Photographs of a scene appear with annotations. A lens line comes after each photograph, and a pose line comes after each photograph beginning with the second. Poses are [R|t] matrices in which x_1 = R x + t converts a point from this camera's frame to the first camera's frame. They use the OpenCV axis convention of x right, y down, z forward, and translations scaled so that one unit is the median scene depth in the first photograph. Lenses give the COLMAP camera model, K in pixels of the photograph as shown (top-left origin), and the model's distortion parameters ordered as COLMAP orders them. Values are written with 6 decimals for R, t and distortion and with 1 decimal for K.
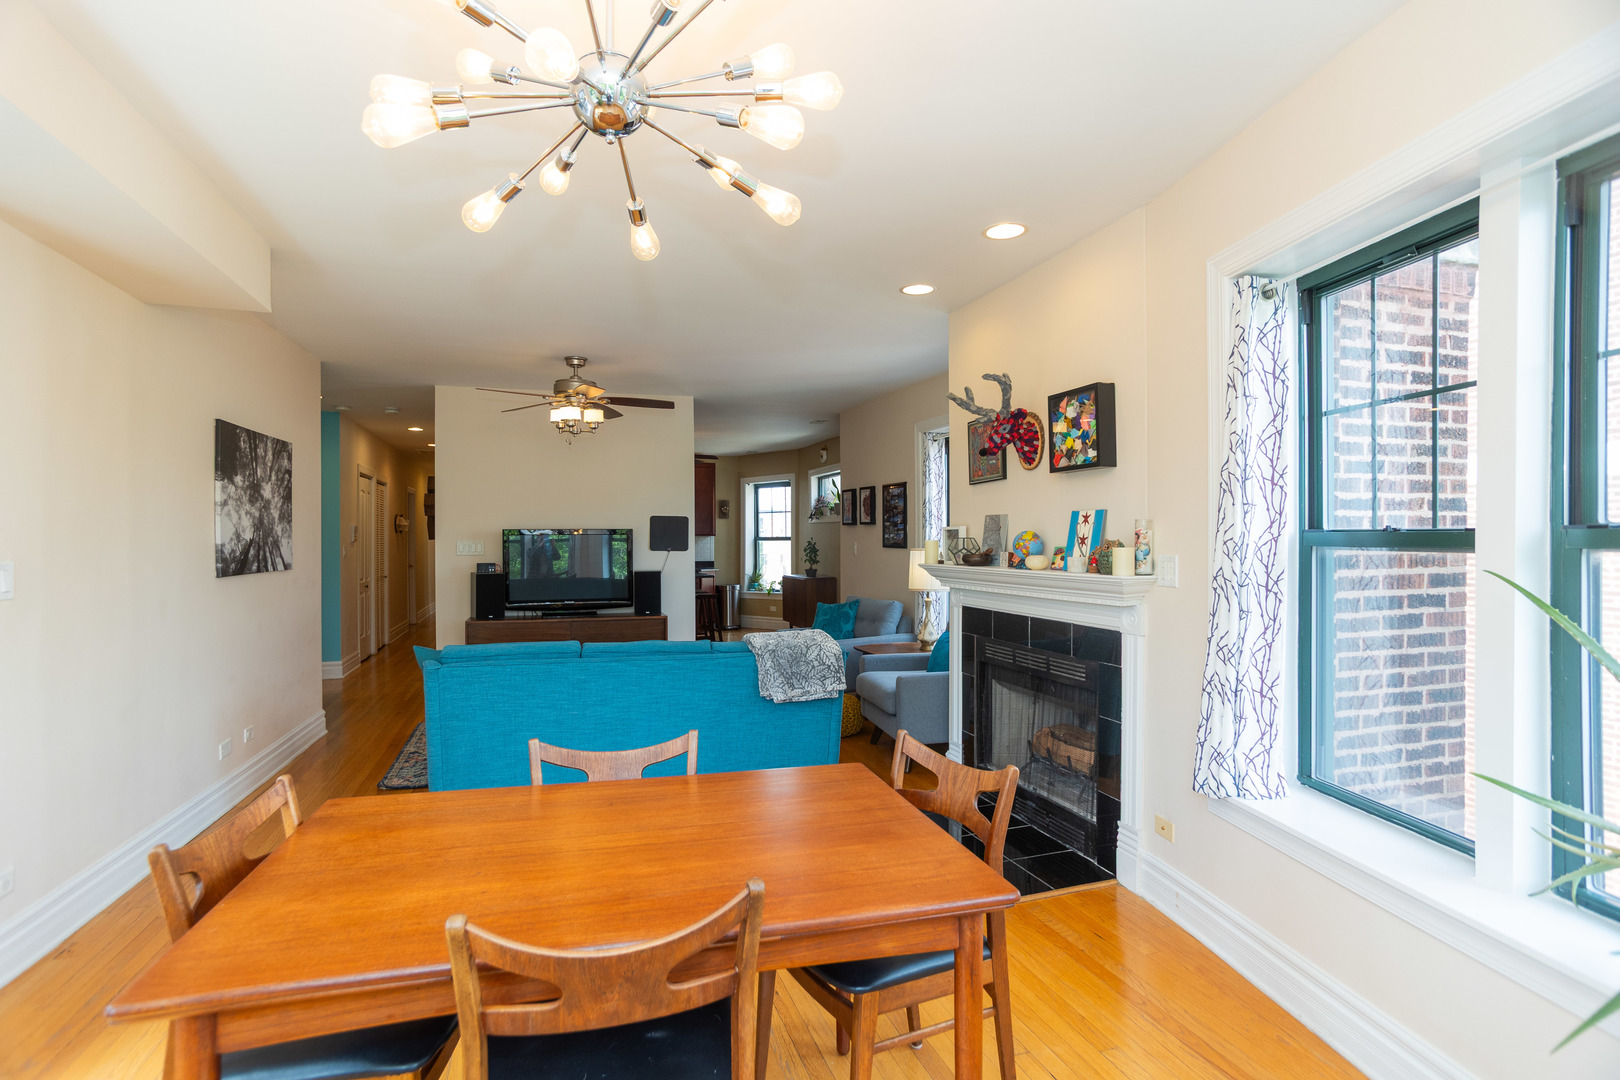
lens RADIAL K [[769.1, 0, 792.6], [0, 769.1, 540.4], [0, 0, 1]] dist [-0.049125, 0.020184]
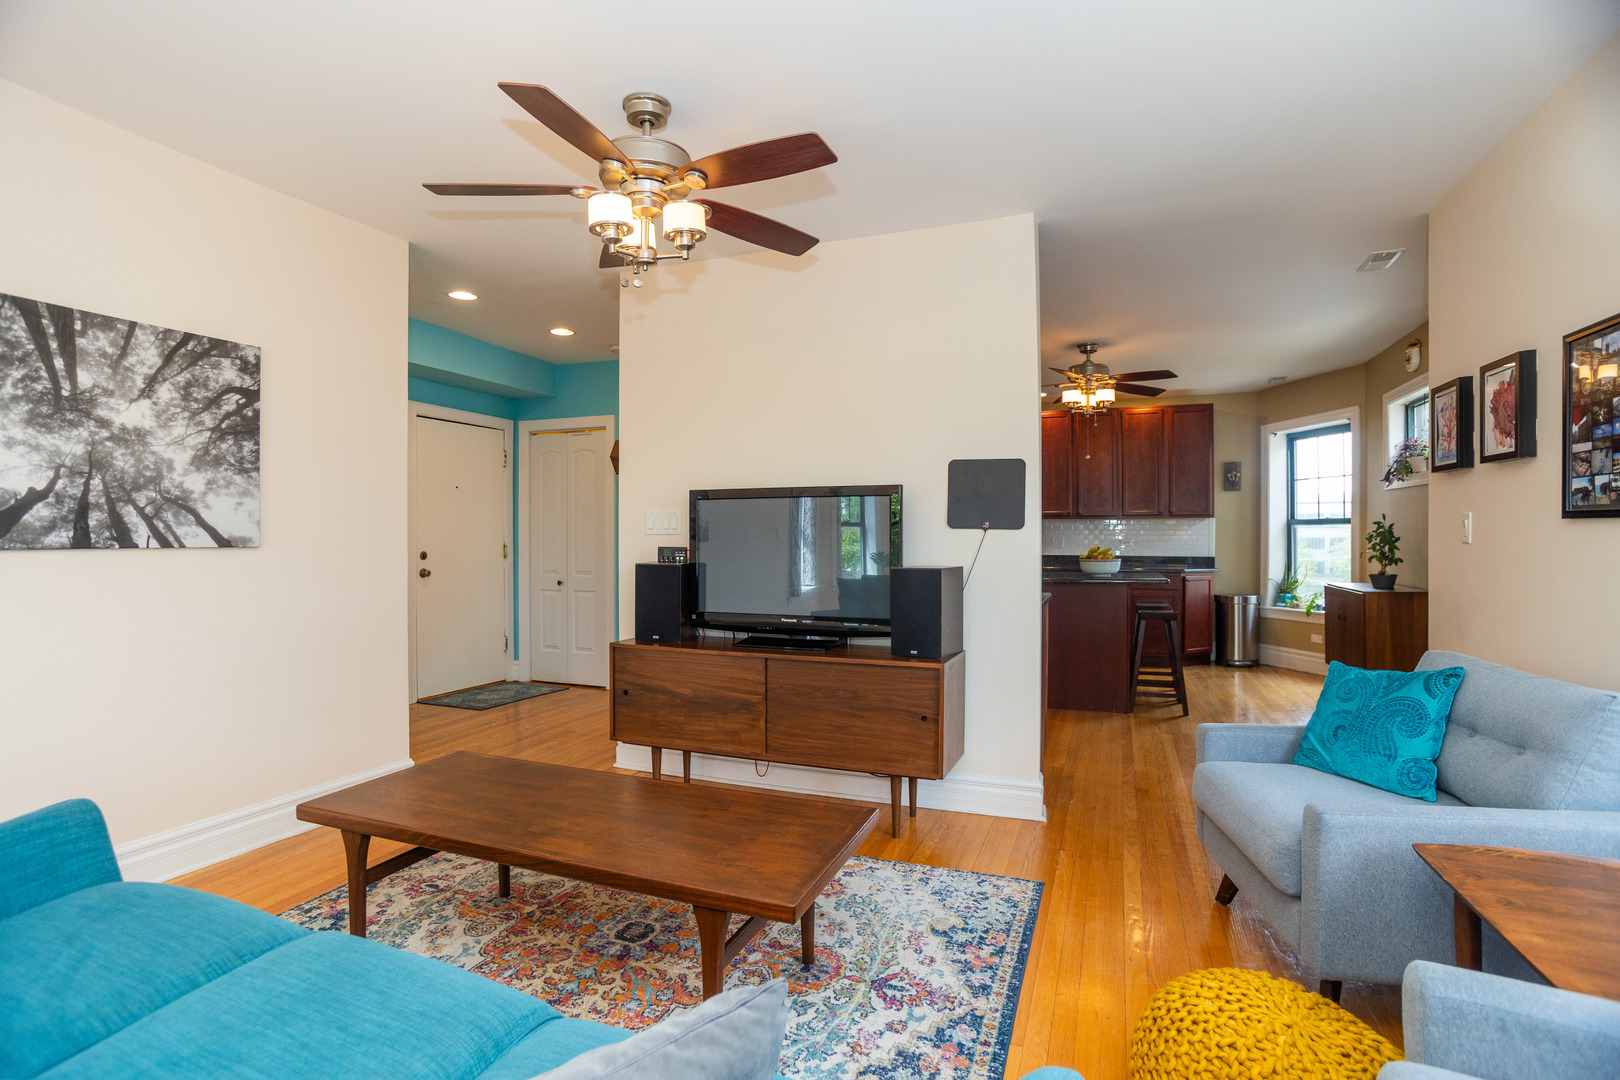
lens RADIAL K [[769.1, 0, 814.0], [0, 769.1, 537.8], [0, 0, 1]] dist [-0.049125, 0.020184]
pose [[0.779698, 0.003228, -0.626147, 0.041319], [-0.002749, 0.999995, 0.001732, 0.011762], [0.626150, 0.000371, 0.779703, 0.333211]]
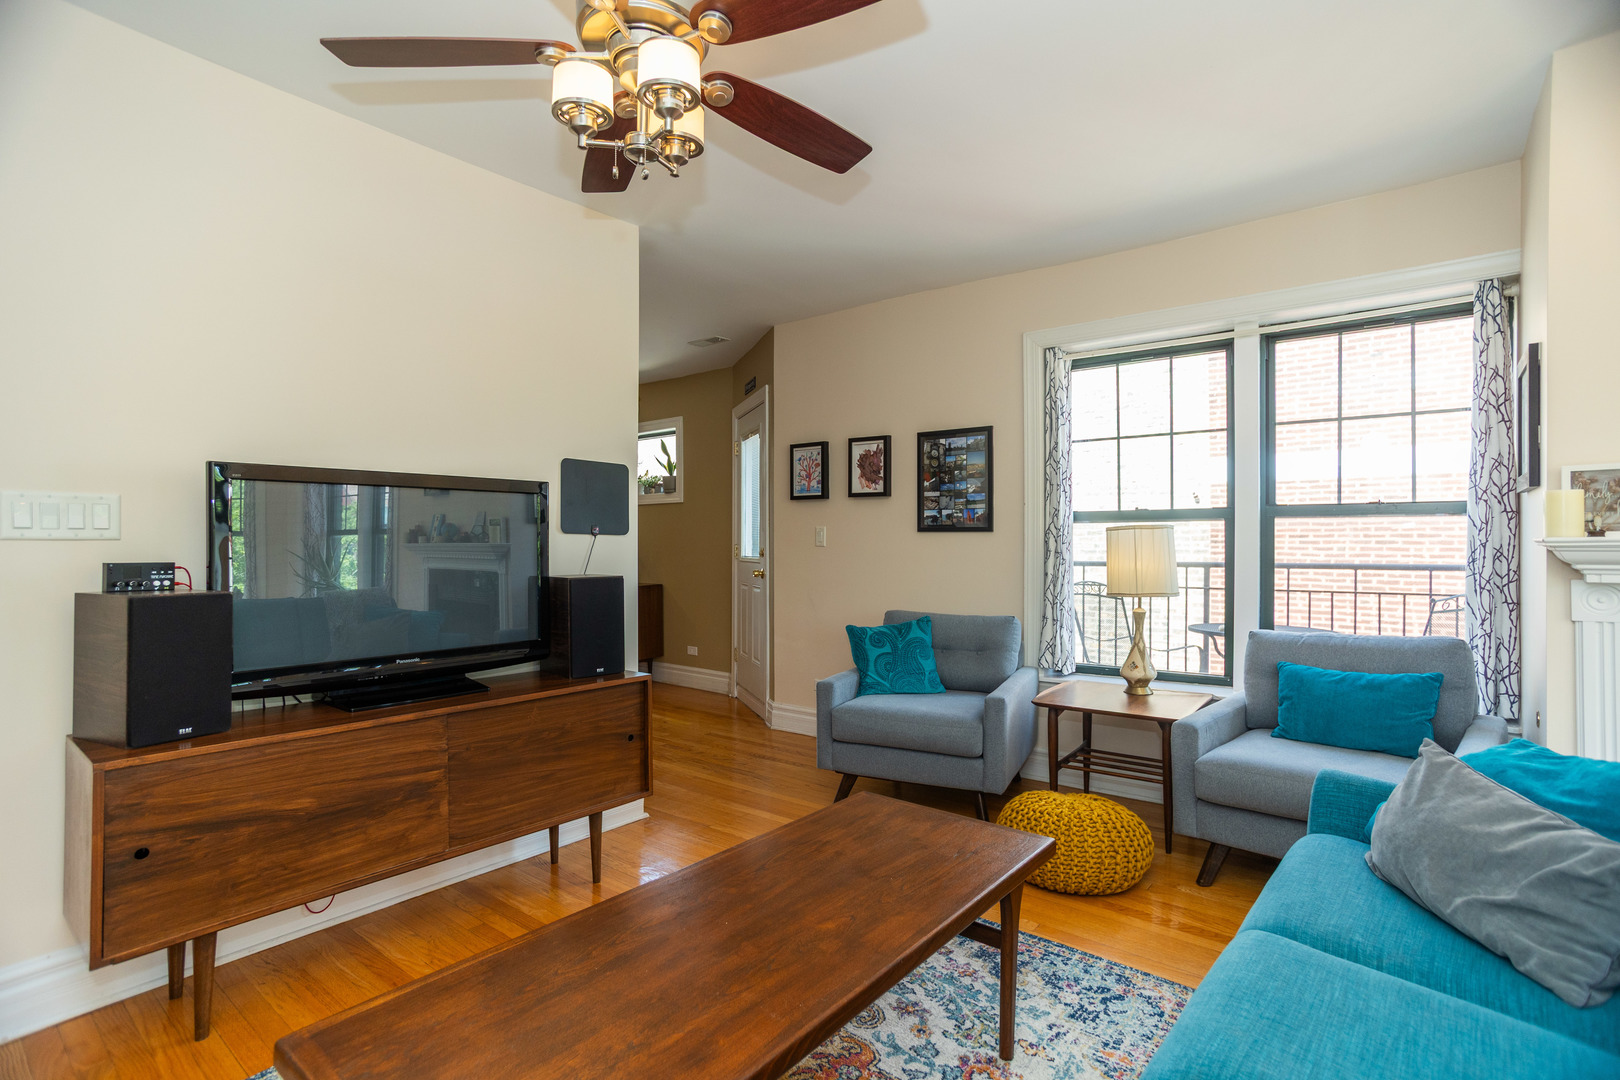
lens RADIAL K [[769.1, 0, 809.5], [0, 769.1, 542.3], [0, 0, 1]] dist [-0.049125, 0.020184]
pose [[0.837282, 0.000705, 0.546771, -0.193069], [0.002848, 0.999980, -0.005651, 0.013760], [-0.546764, 0.006288, 0.837263, 0.326559]]
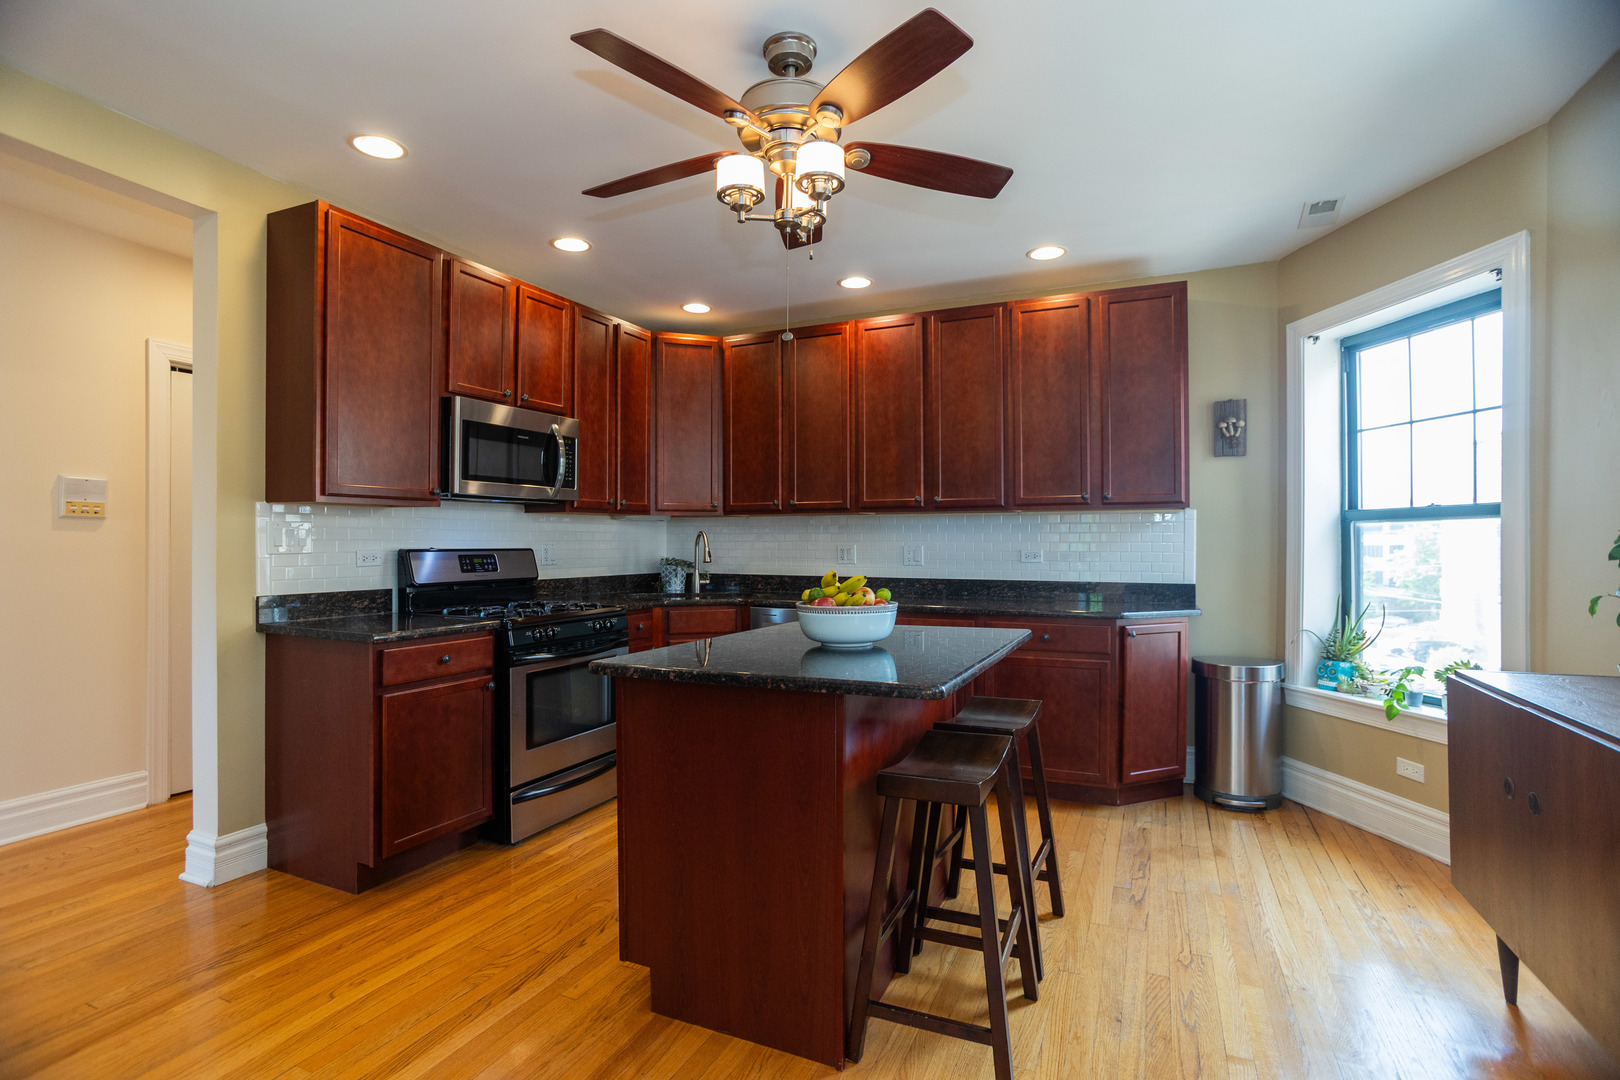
lens RADIAL K [[769.1, 0, 784.6], [0, 769.1, 544.3], [0, 0, 1]] dist [-0.049125, 0.020184]
pose [[0.730518, 0.002510, -0.682889, -0.007354], [-0.001512, 0.999997, 0.002058, 0.009726], [0.682892, -0.000471, 0.730519, 0.733994]]
